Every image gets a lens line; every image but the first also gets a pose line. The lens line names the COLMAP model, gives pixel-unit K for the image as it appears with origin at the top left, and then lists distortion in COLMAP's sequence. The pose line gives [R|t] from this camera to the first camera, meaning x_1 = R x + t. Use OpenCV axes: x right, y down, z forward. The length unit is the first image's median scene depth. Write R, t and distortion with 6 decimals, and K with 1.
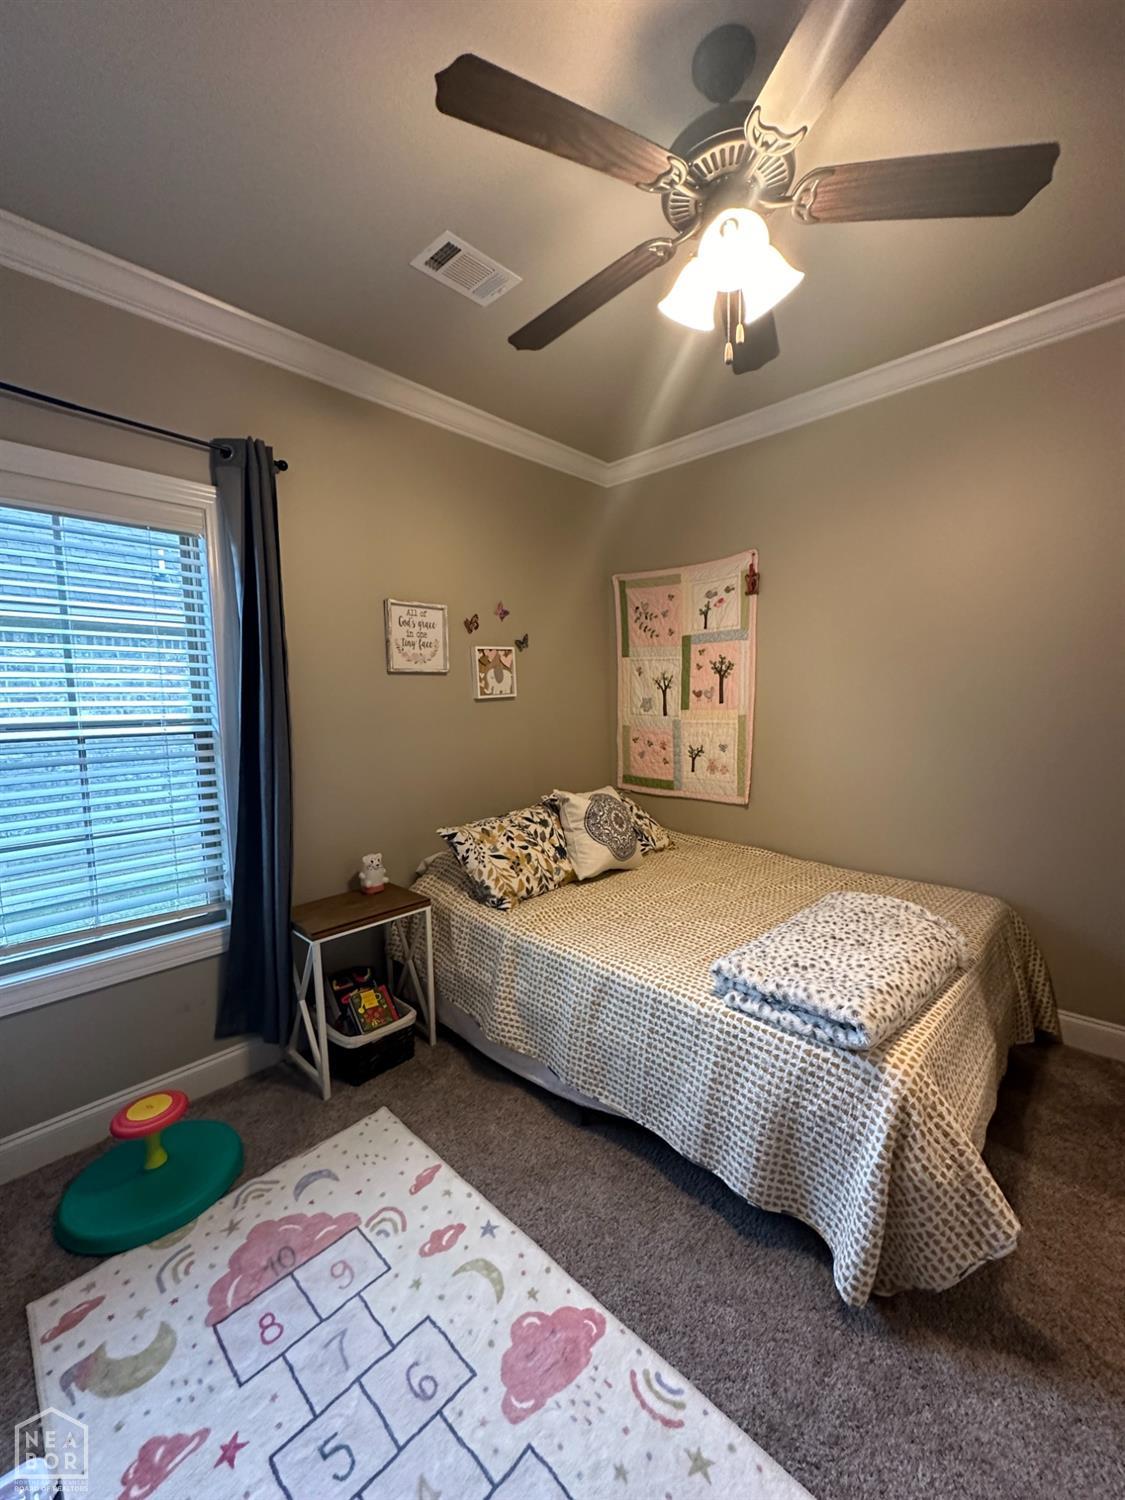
lens RADIAL K [[599.8, 0, 559.3], [0, 599.8, 748.0], [0, 0, 1]] dist [-0.001400, 0.000283]
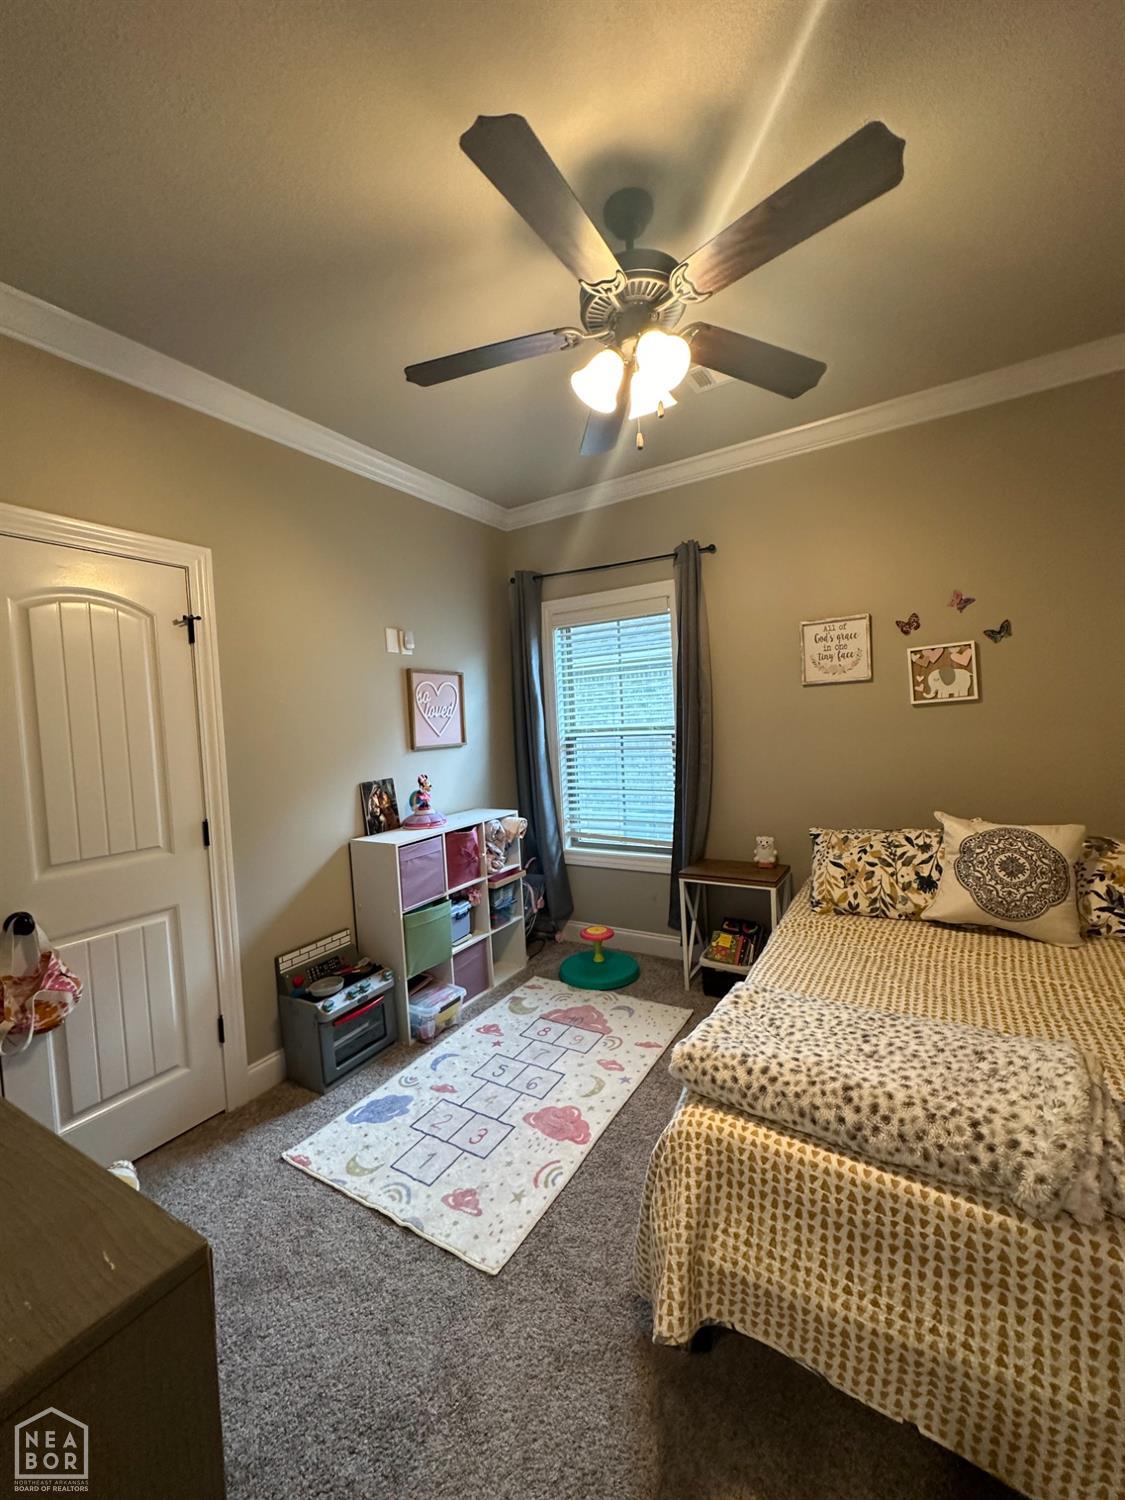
lens RADIAL K [[599.8, 0, 561.9], [0, 599.8, 747.3], [0, 0, 1]] dist [-0.001400, 0.000283]
pose [[0.211506, 0.056711, -0.975730, 0.786973], [-0.030045, 0.998221, 0.051505, -0.056061], [0.976915, 0.018423, 0.212834, 0.325182]]
